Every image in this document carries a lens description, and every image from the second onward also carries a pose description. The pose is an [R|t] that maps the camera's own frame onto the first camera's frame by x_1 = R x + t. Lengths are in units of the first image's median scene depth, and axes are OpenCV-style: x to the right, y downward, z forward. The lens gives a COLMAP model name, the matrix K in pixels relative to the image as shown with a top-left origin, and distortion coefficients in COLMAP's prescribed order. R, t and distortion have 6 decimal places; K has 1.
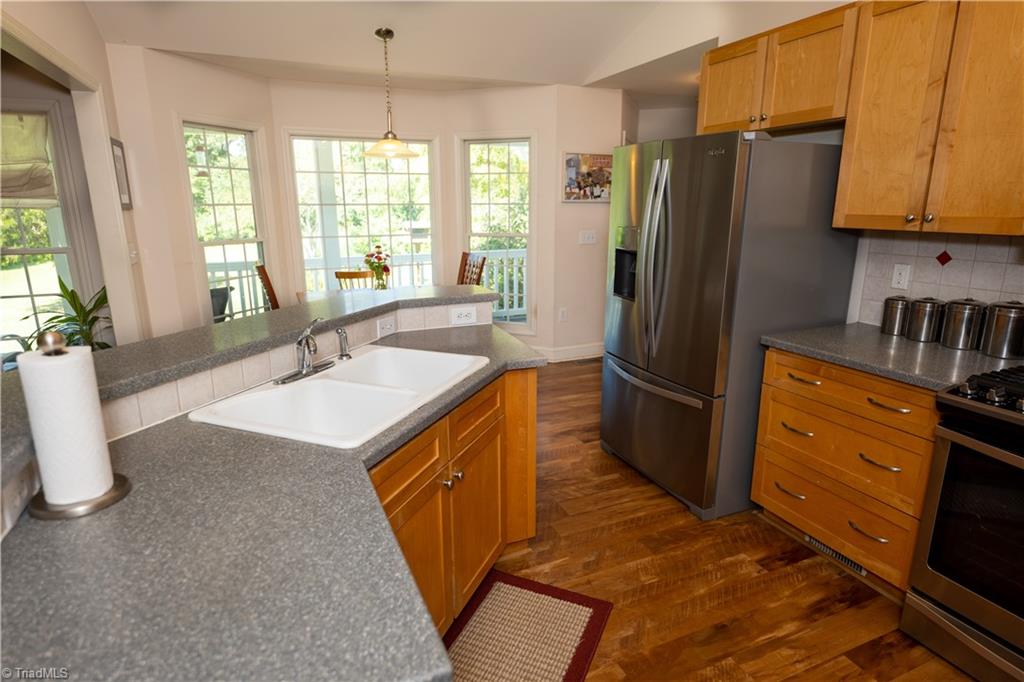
lens RADIAL K [[578.9, 0, 512.0], [0, 578.9, 341.0], [0, 0, 1]] dist [0.000251, -0.000067]
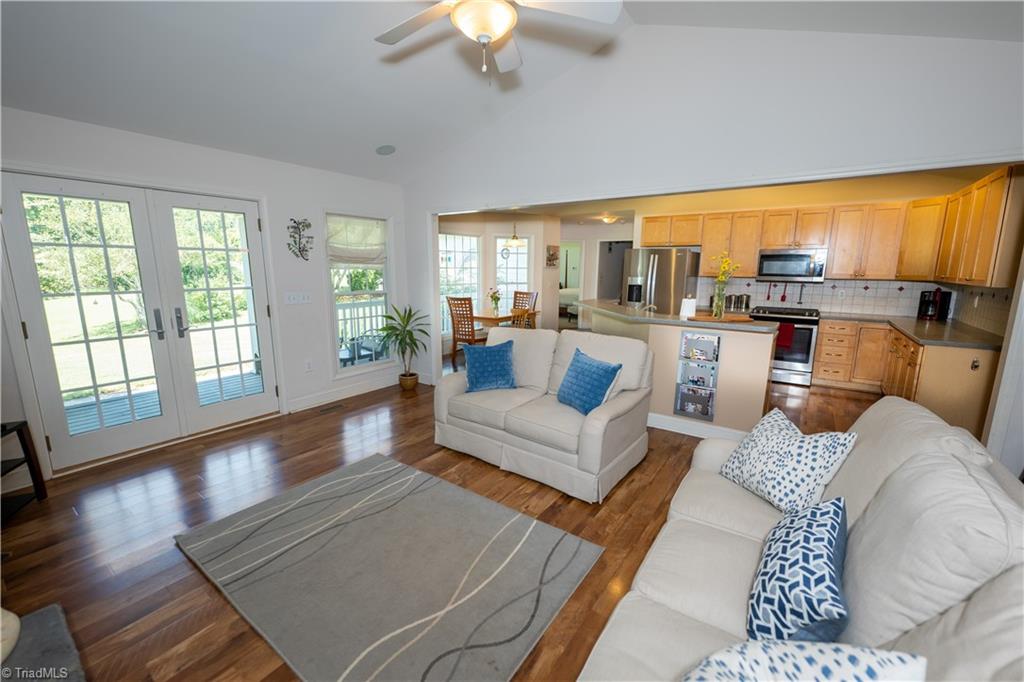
lens RADIAL K [[420.7, 0, 516.1], [0, 420.7, 345.3], [0, 0, 1]] dist [0.000897, 0.000004]
pose [[0.858724, -0.082932, 0.505684, -1.042627], [0.109186, 0.993768, -0.022435, 0.089926], [-0.500672, 0.074479, 0.862427, -0.349002]]
